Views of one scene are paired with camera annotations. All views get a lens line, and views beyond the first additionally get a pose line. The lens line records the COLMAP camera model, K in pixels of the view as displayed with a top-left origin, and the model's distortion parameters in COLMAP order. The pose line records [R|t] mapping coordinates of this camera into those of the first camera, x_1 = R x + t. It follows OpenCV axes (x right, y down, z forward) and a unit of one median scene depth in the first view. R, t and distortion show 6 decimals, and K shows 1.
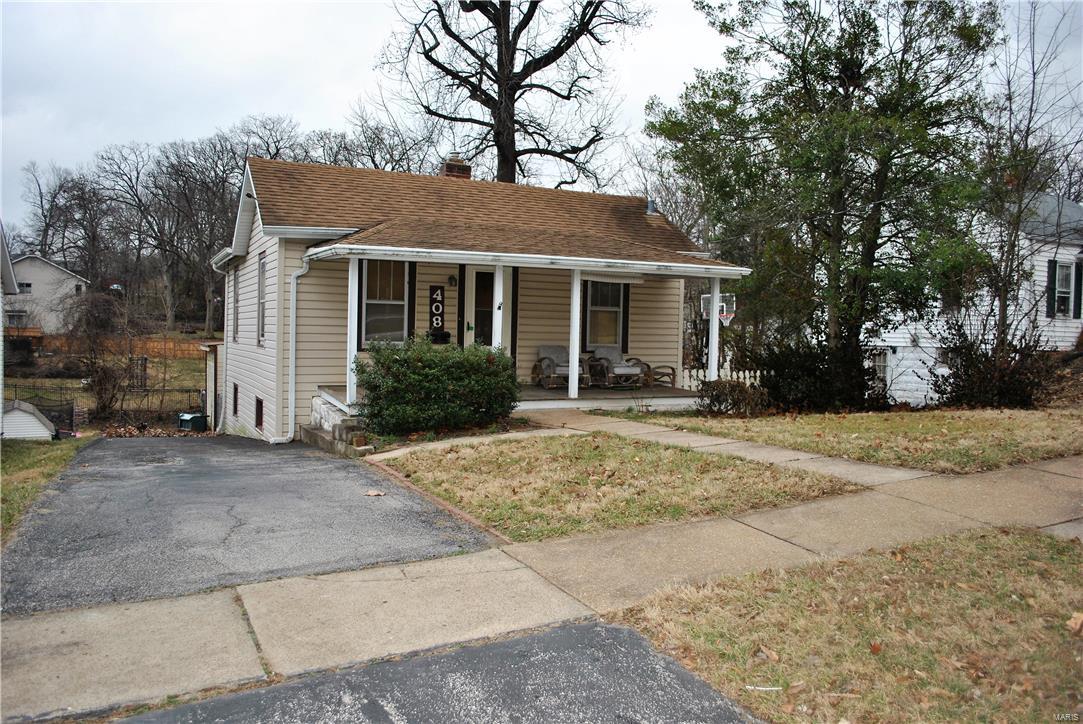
lens RADIAL K [[846.9, 0, 544.1], [0, 846.9, 357.0], [0, 0, 1]] dist [-0.082619, 0.014159]
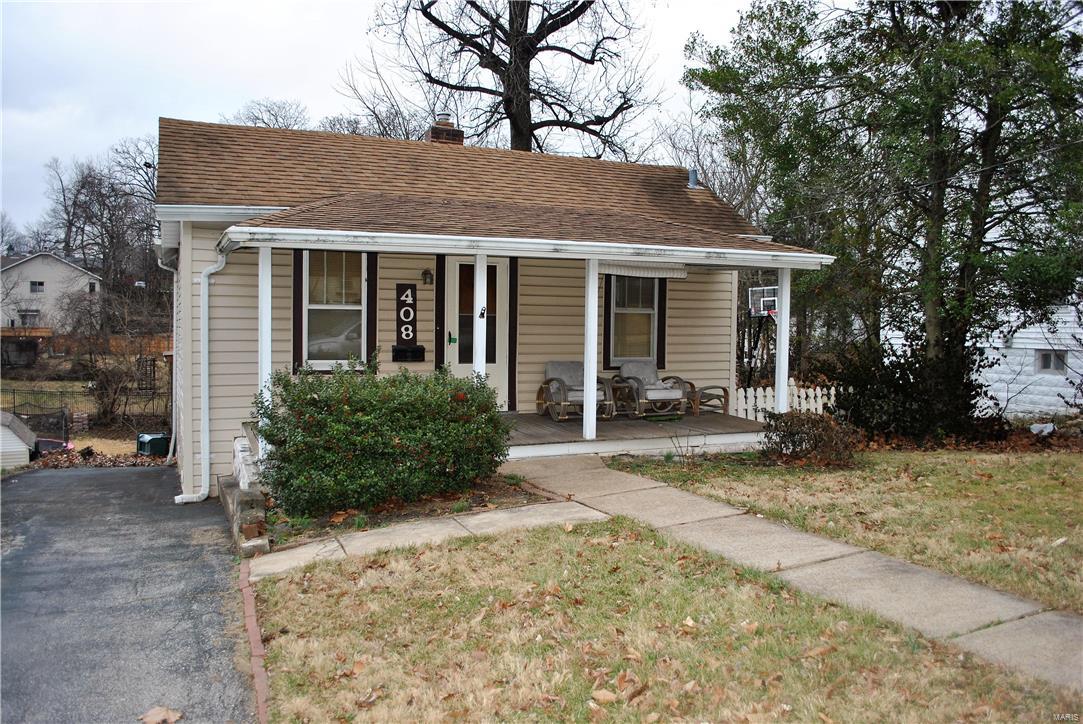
lens RADIAL K [[846.9, 0, 540.4], [0, 846.9, 366.1], [0, 0, 1]] dist [-0.082619, 0.014159]
pose [[0.999009, -0.007664, -0.043843, 0.019873], [0.008584, 0.999746, 0.020852, -0.022872], [0.043672, -0.021208, 0.998821, 0.227373]]
